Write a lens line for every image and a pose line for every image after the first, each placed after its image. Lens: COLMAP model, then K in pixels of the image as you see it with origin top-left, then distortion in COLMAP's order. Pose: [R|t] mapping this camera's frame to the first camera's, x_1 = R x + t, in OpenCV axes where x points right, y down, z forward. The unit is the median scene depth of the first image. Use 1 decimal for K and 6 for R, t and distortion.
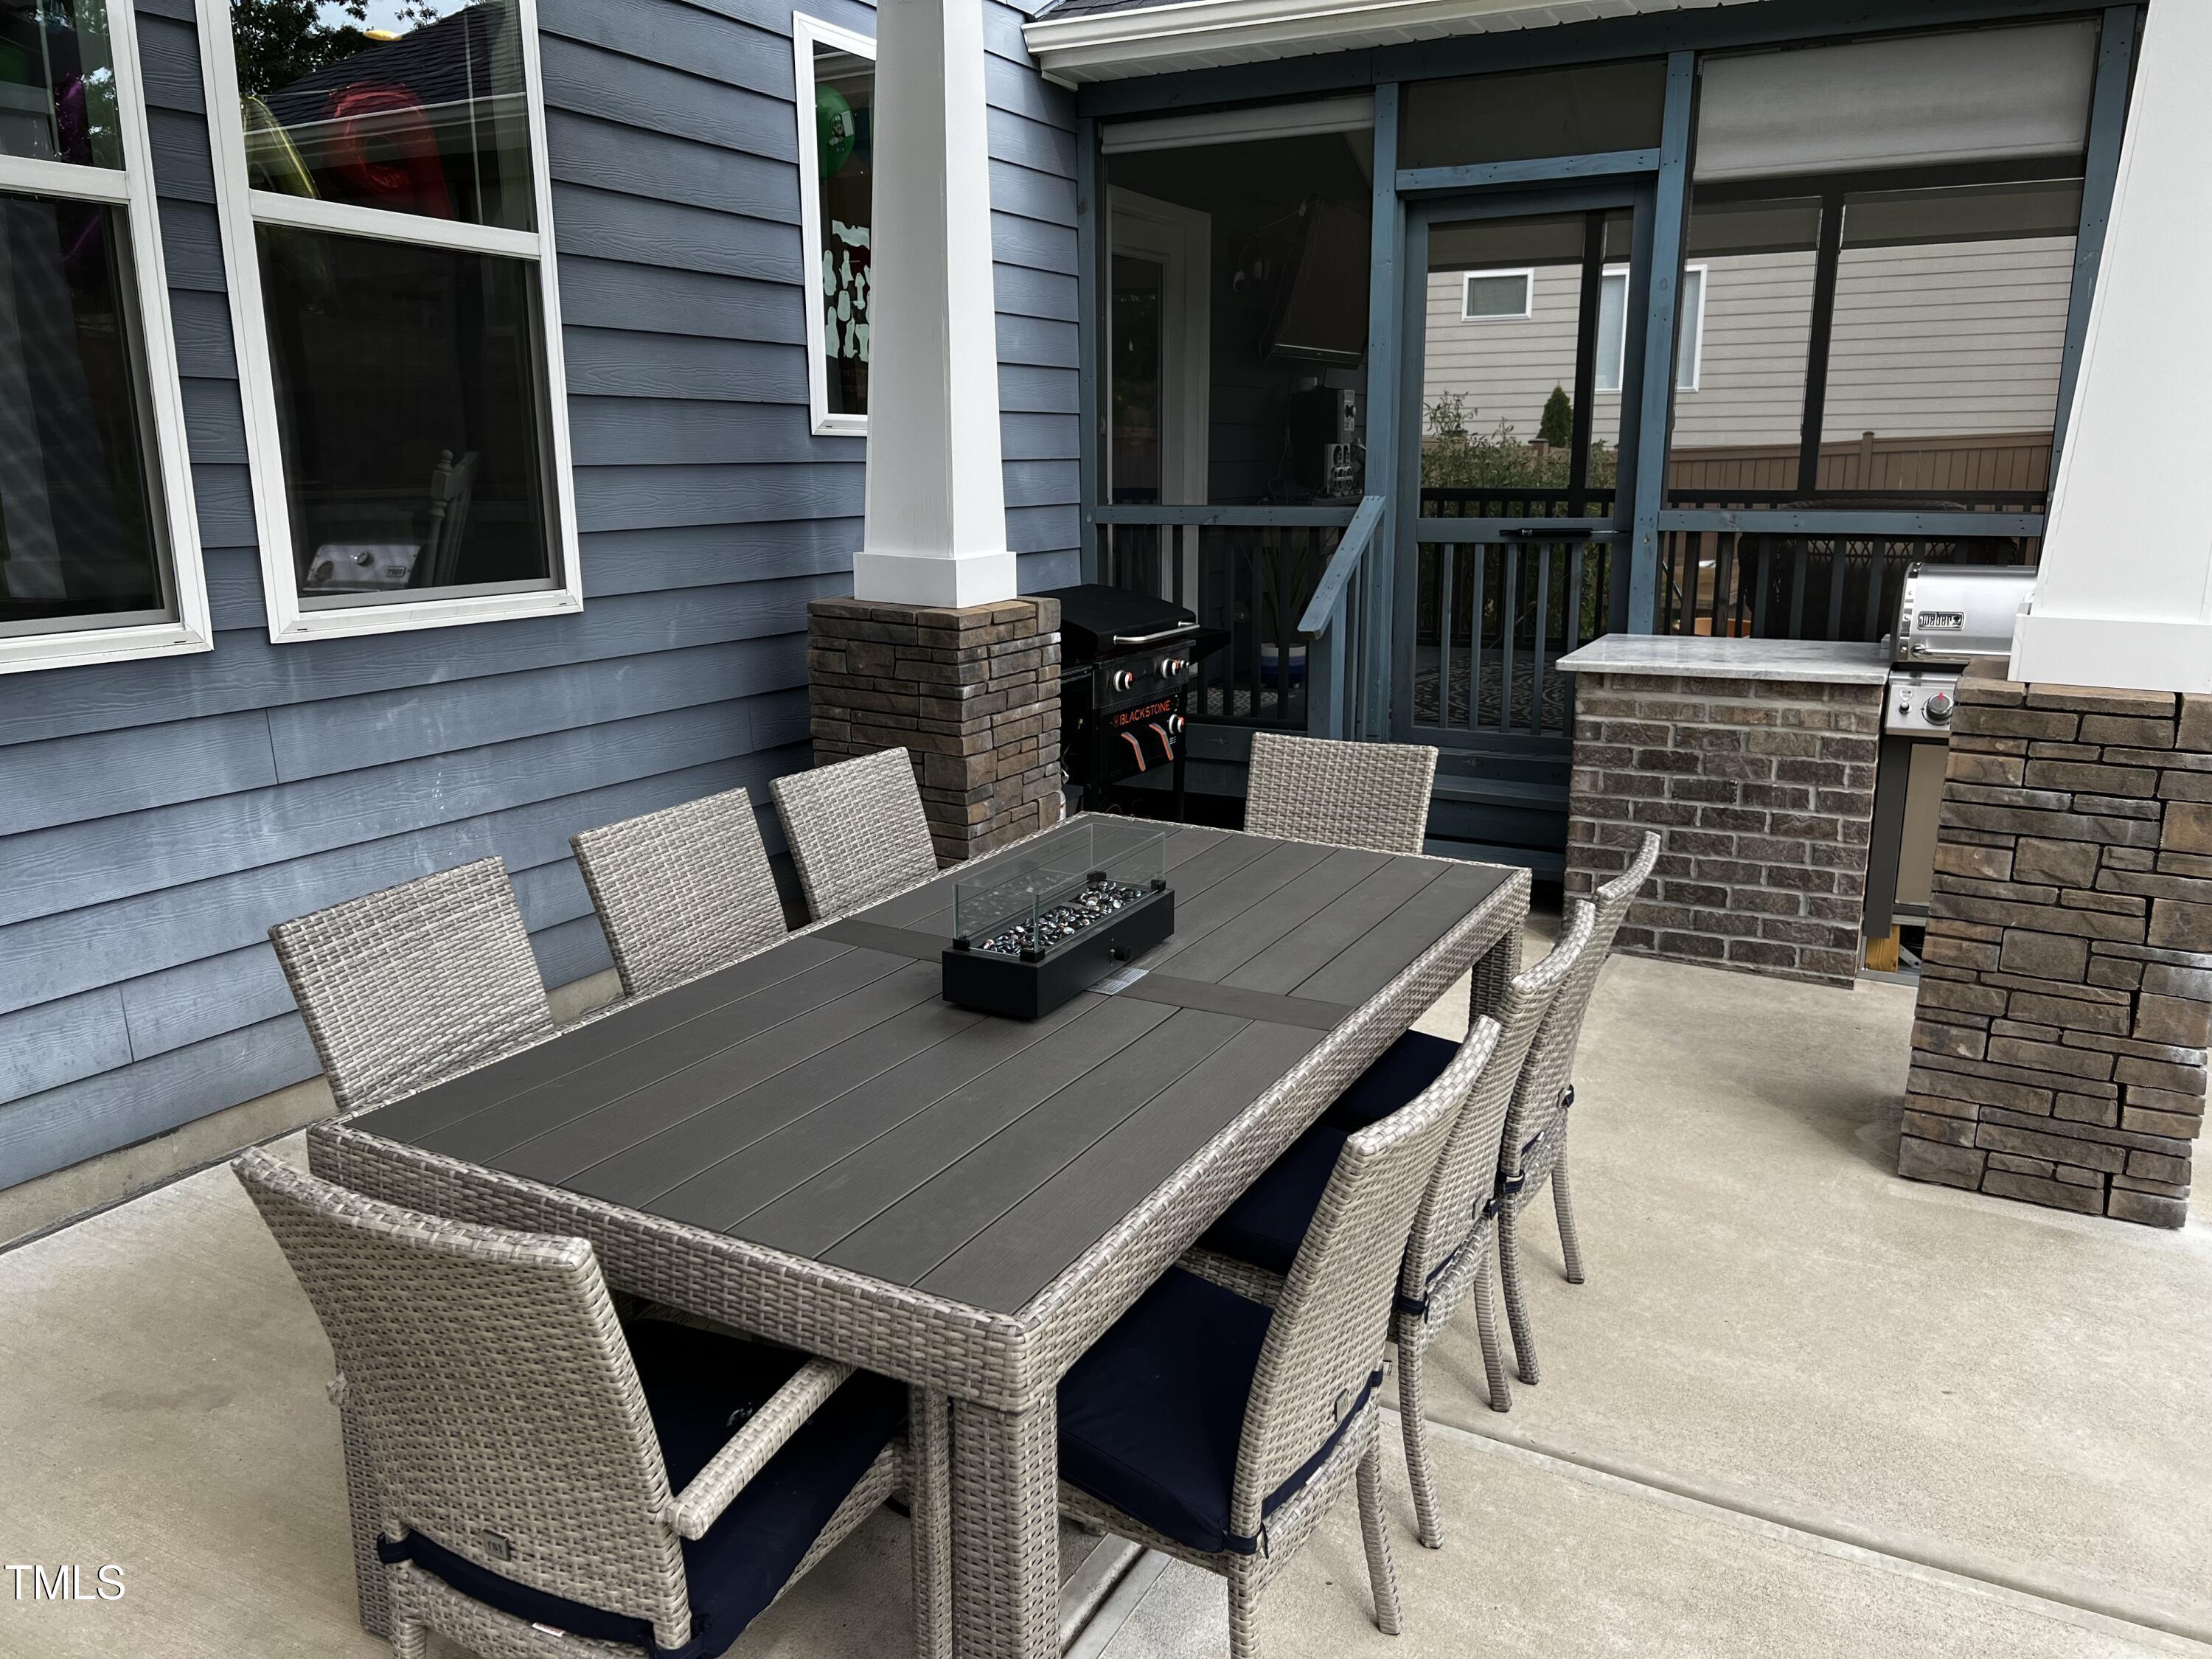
lens RADIAL K [[1654.9, 0, 1095.1], [0, 1654.9, 855.5], [0, 0, 1]] dist [0.001643, -0.001043]
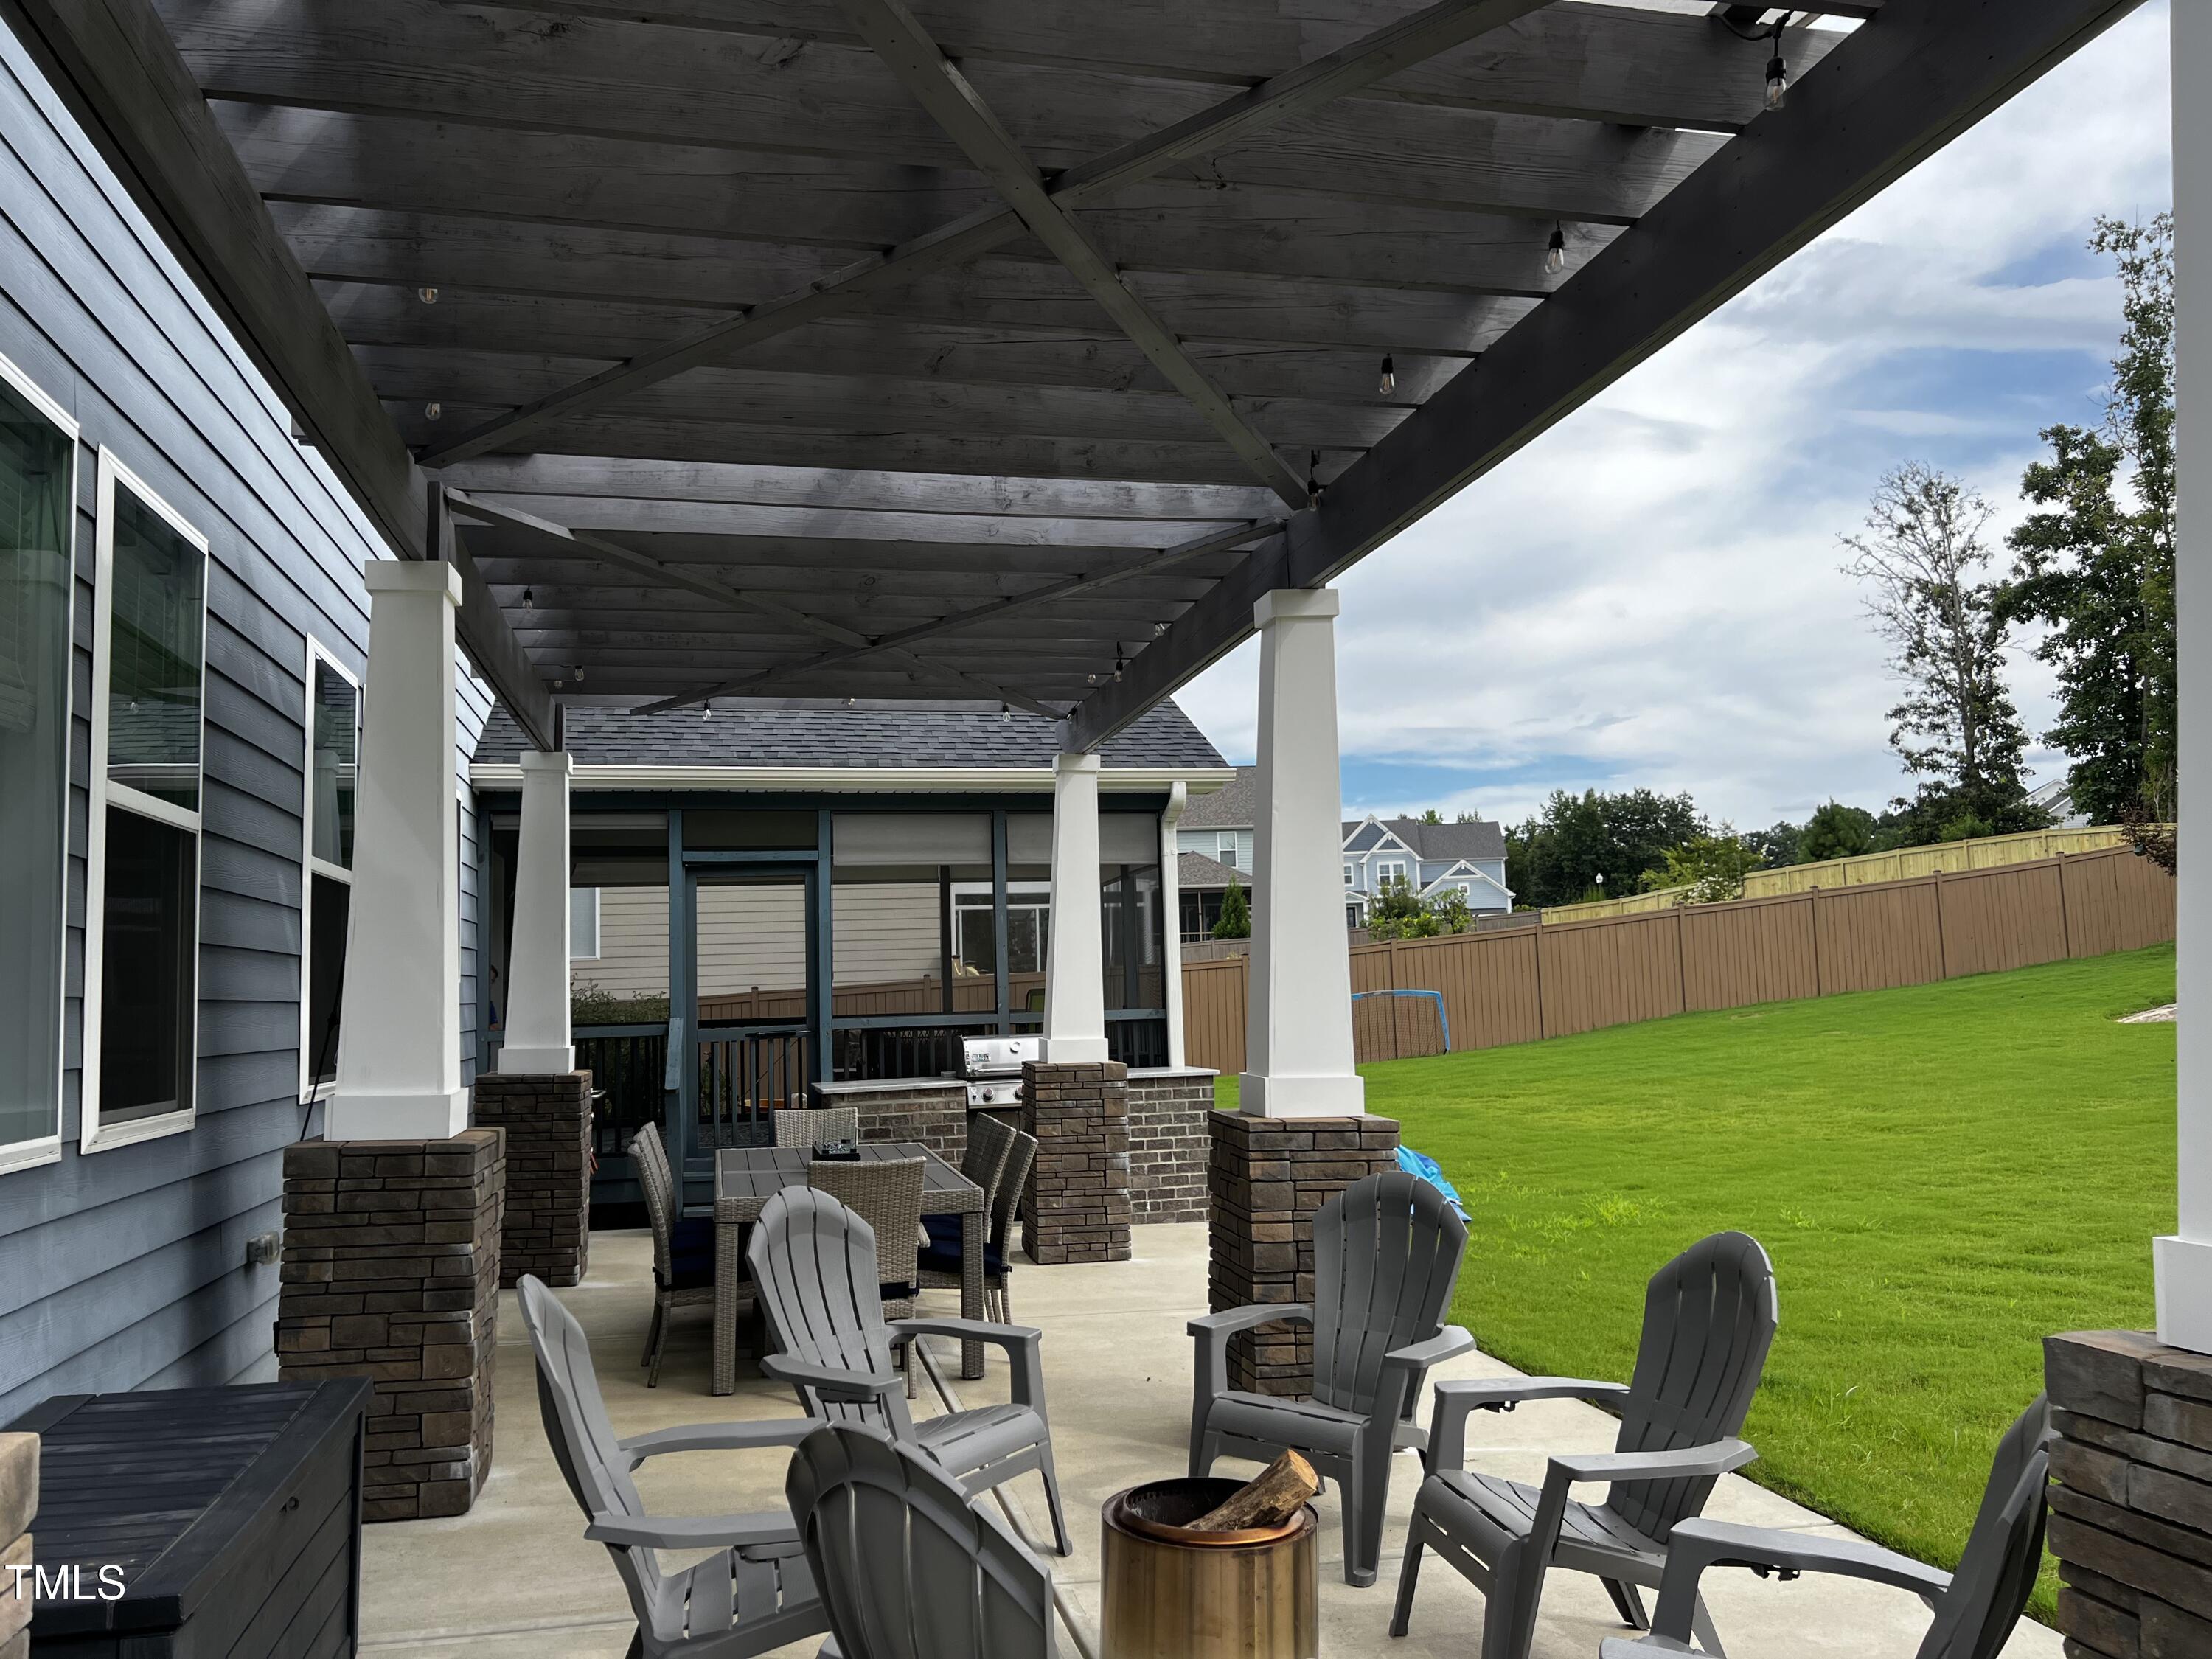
lens RADIAL K [[1654.9, 0, 1095.1], [0, 1654.9, 855.5], [0, 0, 1]] dist [0.001643, -0.001043]
pose [[0.749178, 0.038831, 0.661229, -0.880906], [0.180890, 0.948338, -0.260641, 0.214165], [-0.637190, 0.314876, 0.703450, -0.788600]]
